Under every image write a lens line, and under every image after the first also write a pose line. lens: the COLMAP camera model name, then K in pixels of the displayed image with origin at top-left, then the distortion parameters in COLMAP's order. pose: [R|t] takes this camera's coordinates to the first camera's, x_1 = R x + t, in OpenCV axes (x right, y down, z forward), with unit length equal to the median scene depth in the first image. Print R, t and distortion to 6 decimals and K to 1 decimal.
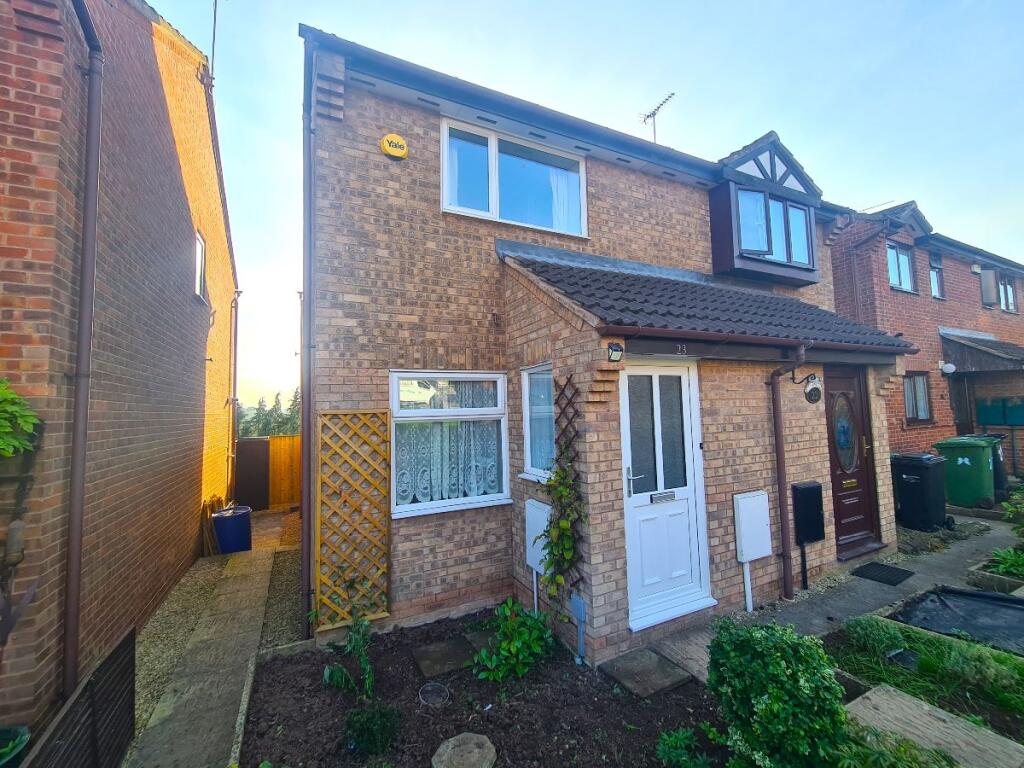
lens RADIAL K [[423.8, 0, 518.7], [0, 423.8, 382.6], [0, 0, 1]] dist [-0.002803, -0.000384]
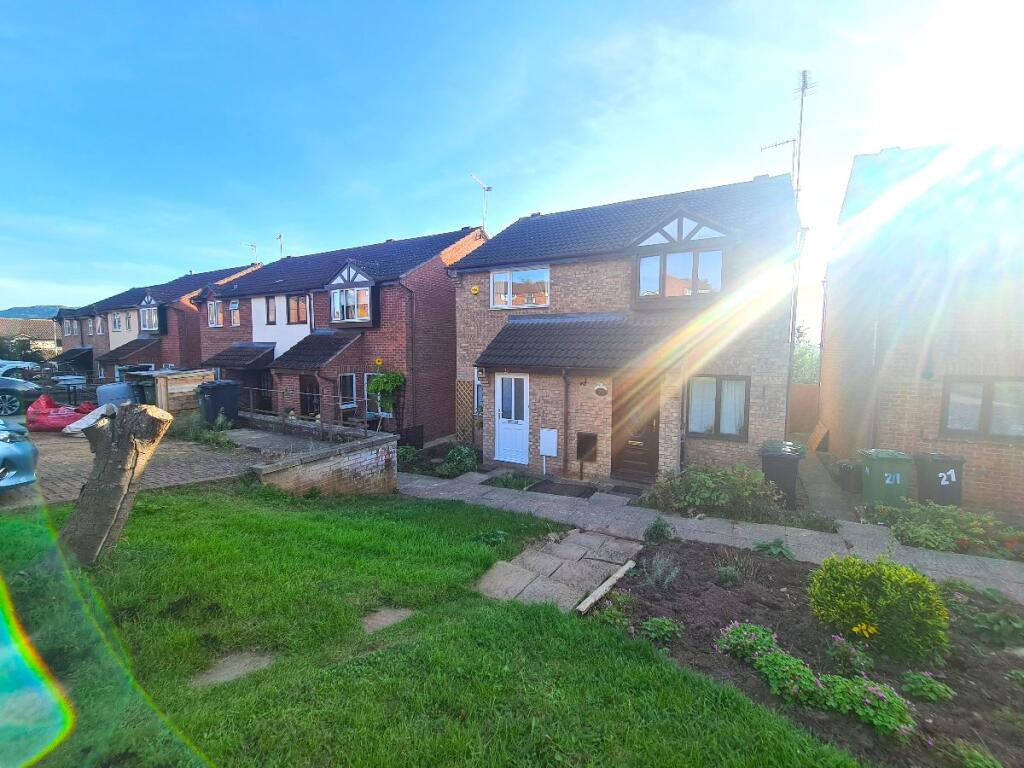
lens RADIAL K [[423.8, 0, 518.7], [0, 423.8, 382.6], [0, 0, 1]] dist [-0.002803, -0.000384]
pose [[0.564081, 0.101029, -0.819516, 2.428051], [0.030493, 0.989261, 0.142945, -0.353839], [0.825156, -0.105622, 0.554942, -0.448649]]
